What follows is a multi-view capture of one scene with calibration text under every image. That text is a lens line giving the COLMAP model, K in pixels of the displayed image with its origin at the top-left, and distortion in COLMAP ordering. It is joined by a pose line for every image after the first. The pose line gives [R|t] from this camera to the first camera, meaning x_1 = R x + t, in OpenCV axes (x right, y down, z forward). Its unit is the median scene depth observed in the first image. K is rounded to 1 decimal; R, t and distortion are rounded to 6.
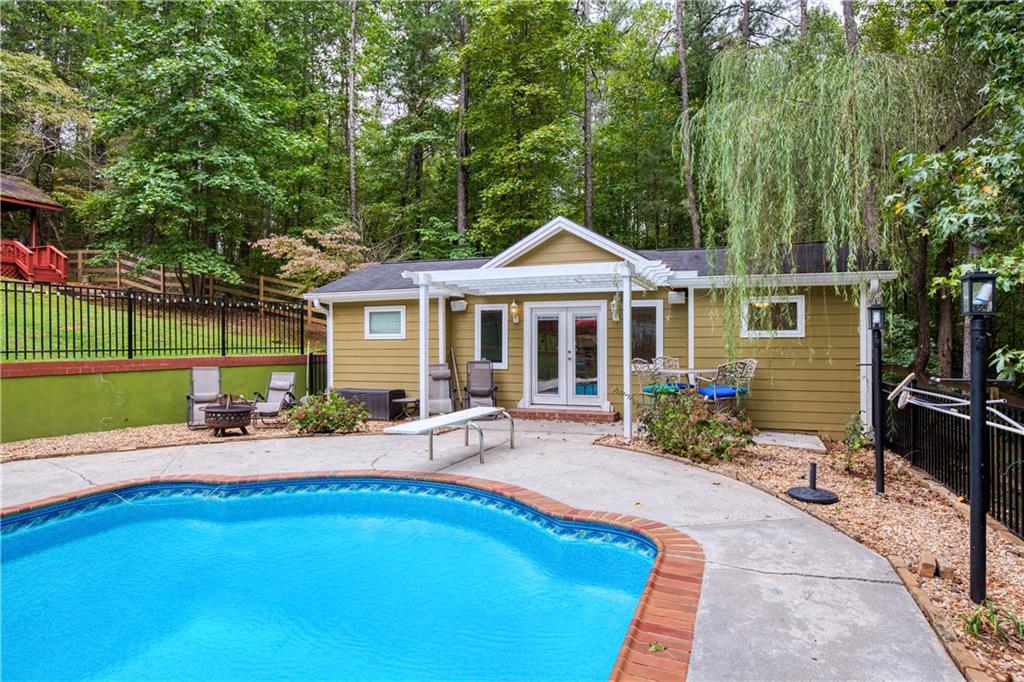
lens RADIAL K [[610.1, 0, 509.9], [0, 610.1, 340.9], [0, 0, 1]] dist [-0.010680, -0.001464]
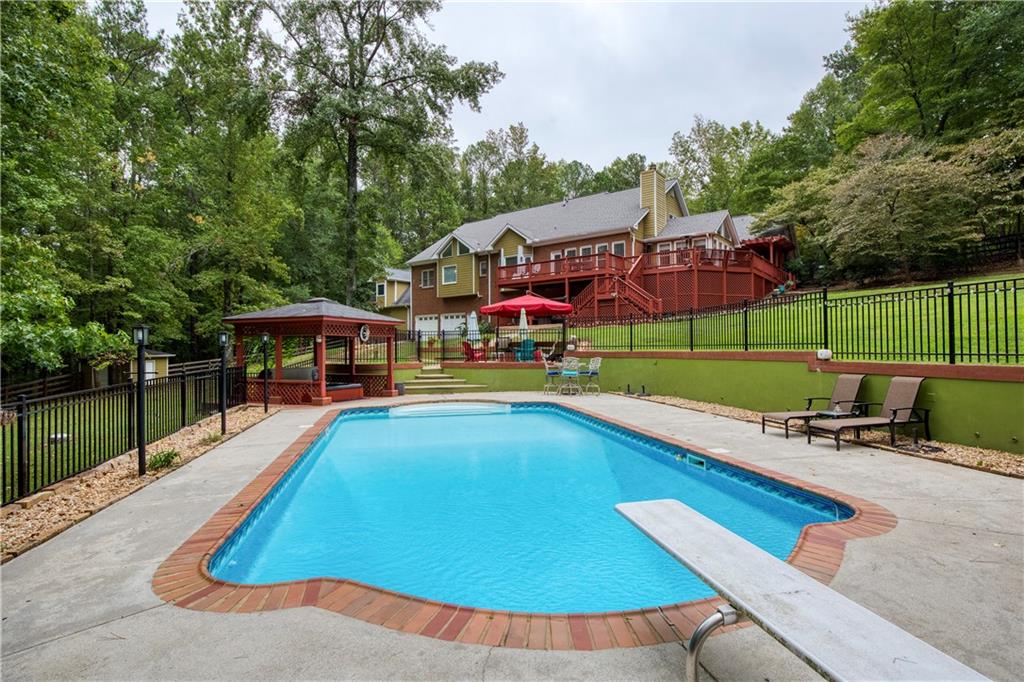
lens RADIAL K [[521.6, 0, 509.5], [0, 521.6, 339.0], [0, 0, 1]] dist [-0.001290, -0.000141]
pose [[-0.836757, 0.006905, -0.547532, 0.084122], [0.014708, 0.999843, -0.009867, -0.002680], [0.547378, -0.016309, -0.836727, 0.569002]]
